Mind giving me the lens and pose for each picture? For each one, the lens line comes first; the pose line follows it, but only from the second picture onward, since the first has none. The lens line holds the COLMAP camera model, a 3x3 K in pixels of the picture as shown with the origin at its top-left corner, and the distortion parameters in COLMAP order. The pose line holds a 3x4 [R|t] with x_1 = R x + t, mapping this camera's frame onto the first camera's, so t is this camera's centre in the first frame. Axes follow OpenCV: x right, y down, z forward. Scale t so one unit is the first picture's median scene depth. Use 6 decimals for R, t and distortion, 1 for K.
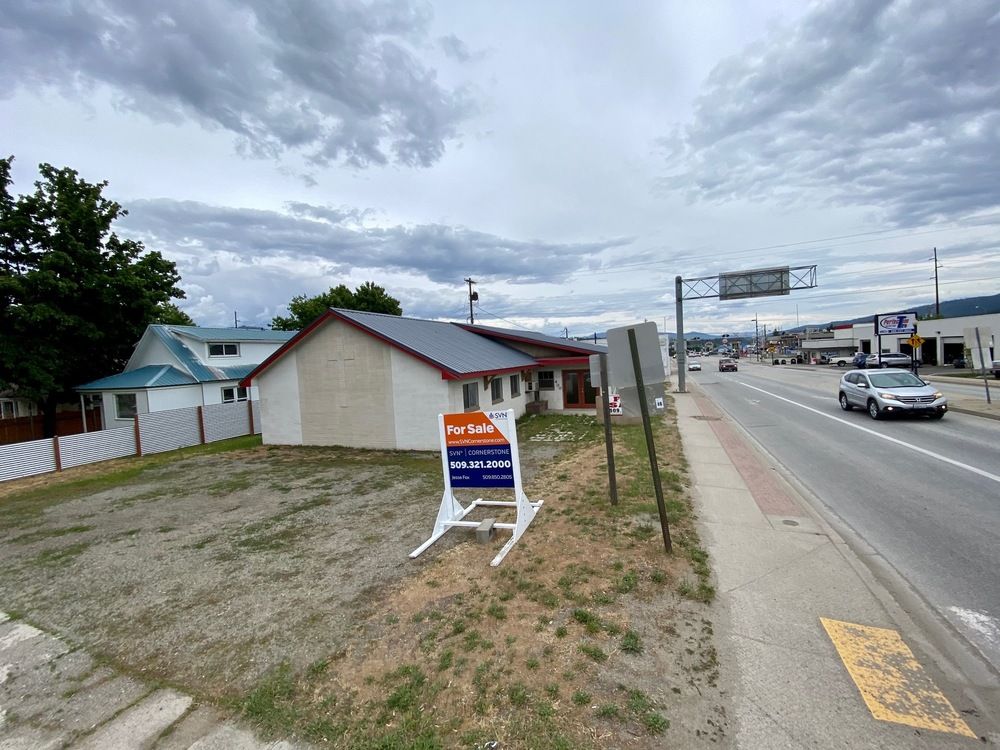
lens RADIAL K [[410.0, 0, 500.0], [0, 410.0, 375.0], [0, 0, 1]] dist [0.017430, -0.019364]
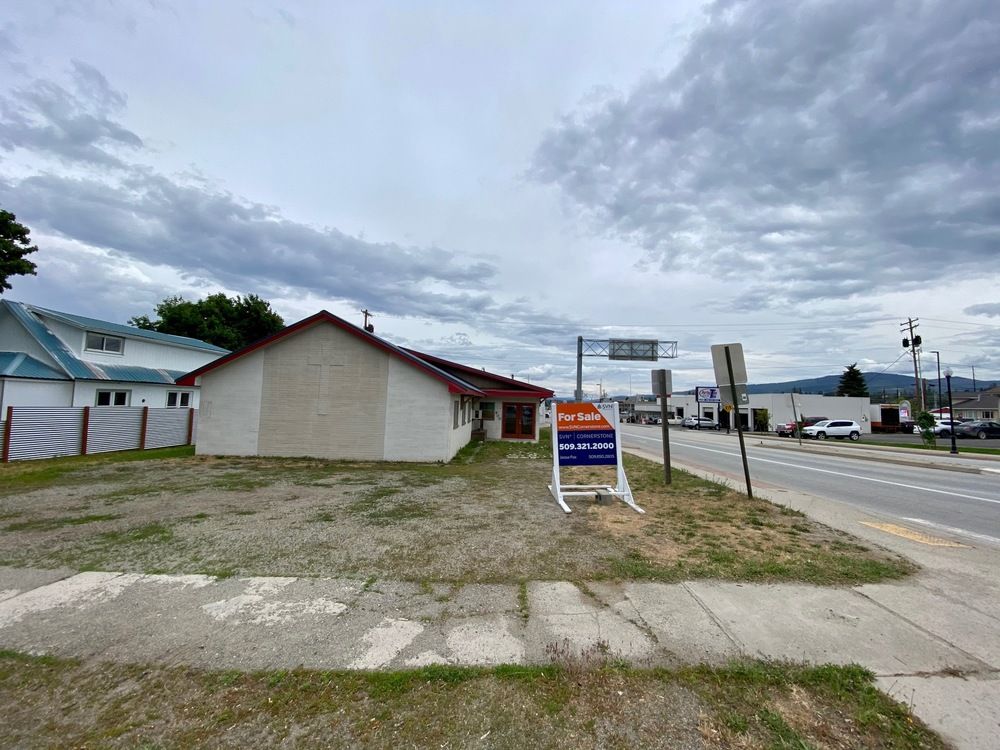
lens RADIAL K [[410.0, 0, 500.0], [0, 410.0, 375.0], [0, 0, 1]] dist [0.017430, -0.019364]
pose [[0.932158, 0.108615, 0.345375, -0.378450], [-0.066024, 0.988940, -0.132808, 0.096736], [-0.355980, 0.100995, 0.929020, -0.033728]]
